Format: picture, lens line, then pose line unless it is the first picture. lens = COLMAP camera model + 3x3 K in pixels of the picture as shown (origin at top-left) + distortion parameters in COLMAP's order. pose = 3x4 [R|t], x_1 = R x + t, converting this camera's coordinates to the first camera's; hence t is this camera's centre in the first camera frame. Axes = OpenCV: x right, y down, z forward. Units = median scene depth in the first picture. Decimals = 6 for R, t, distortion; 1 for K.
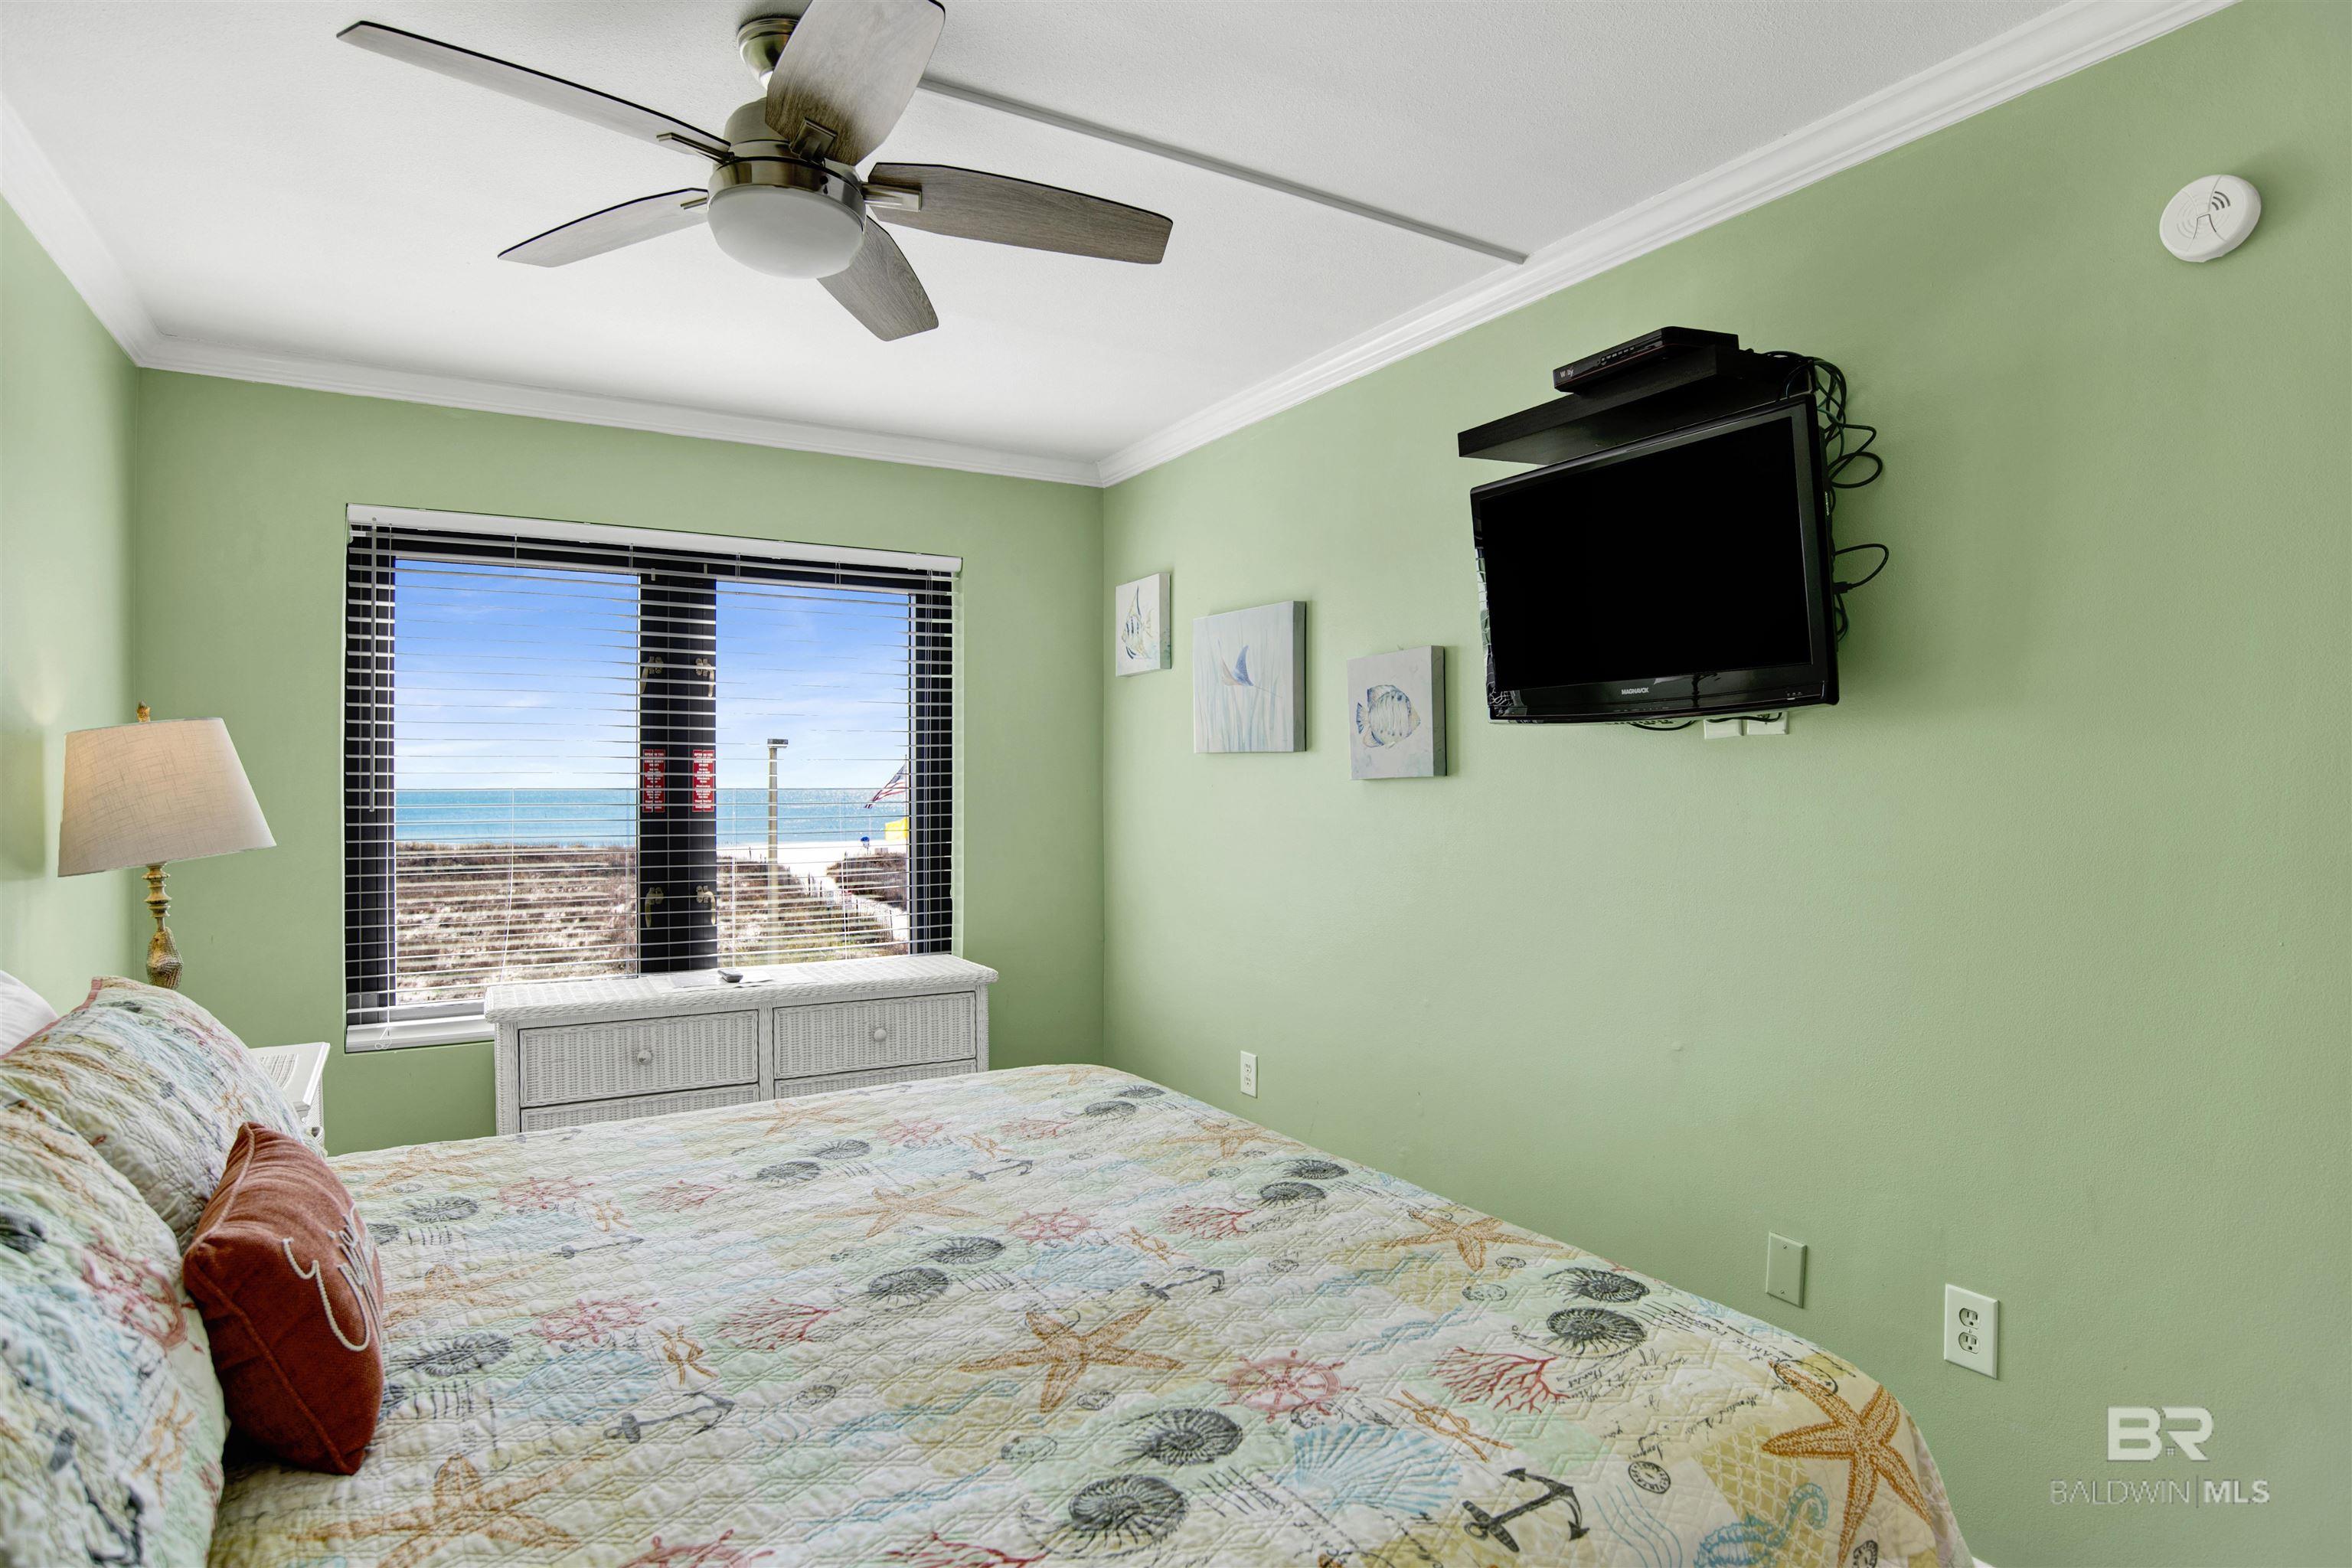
lens RADIAL K [[1229.1, 0, 1190.1], [0, 1229.1, 776.3], [0, 0, 1]] dist [-0.068778, 0.023876]
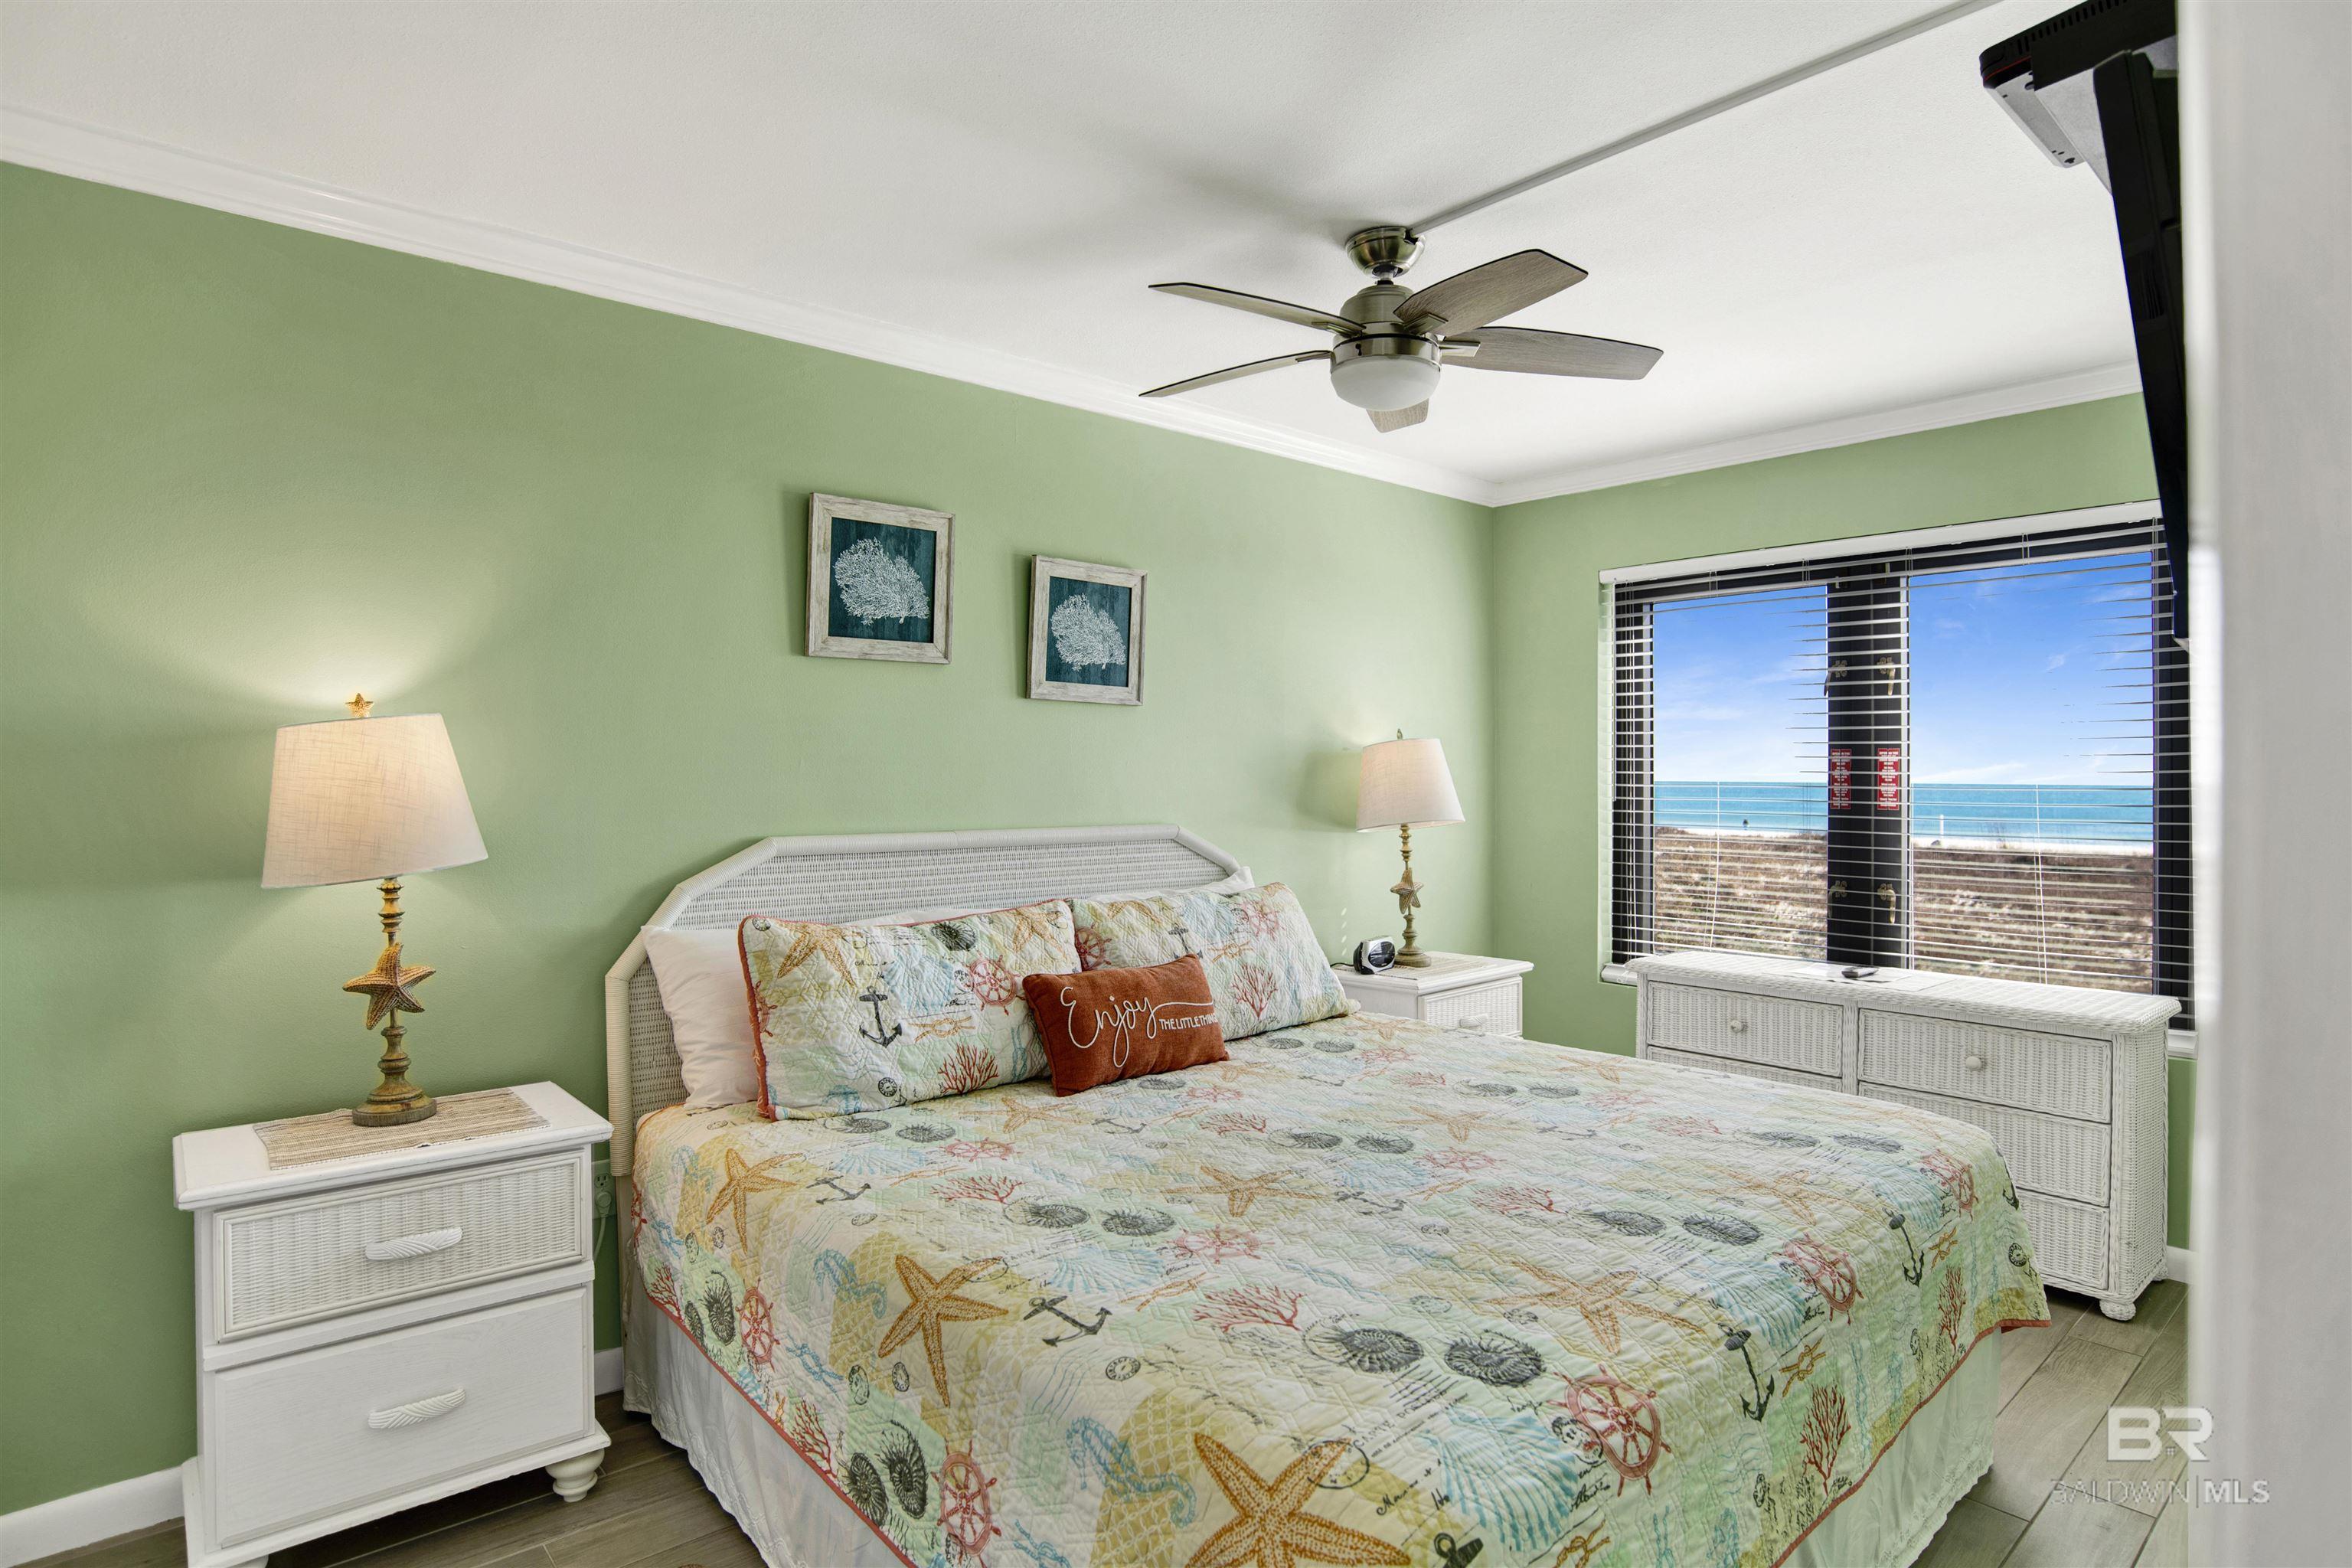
lens RADIAL K [[1229.1, 0, 1190.1], [0, 1229.1, 776.3], [0, 0, 1]] dist [-0.068778, 0.023876]
pose [[0.178050, 0.002971, -0.984017, 0.900166], [0.000747, 0.999995, 0.003154, -0.004292], [0.984021, -0.001297, 0.178047, 0.484827]]
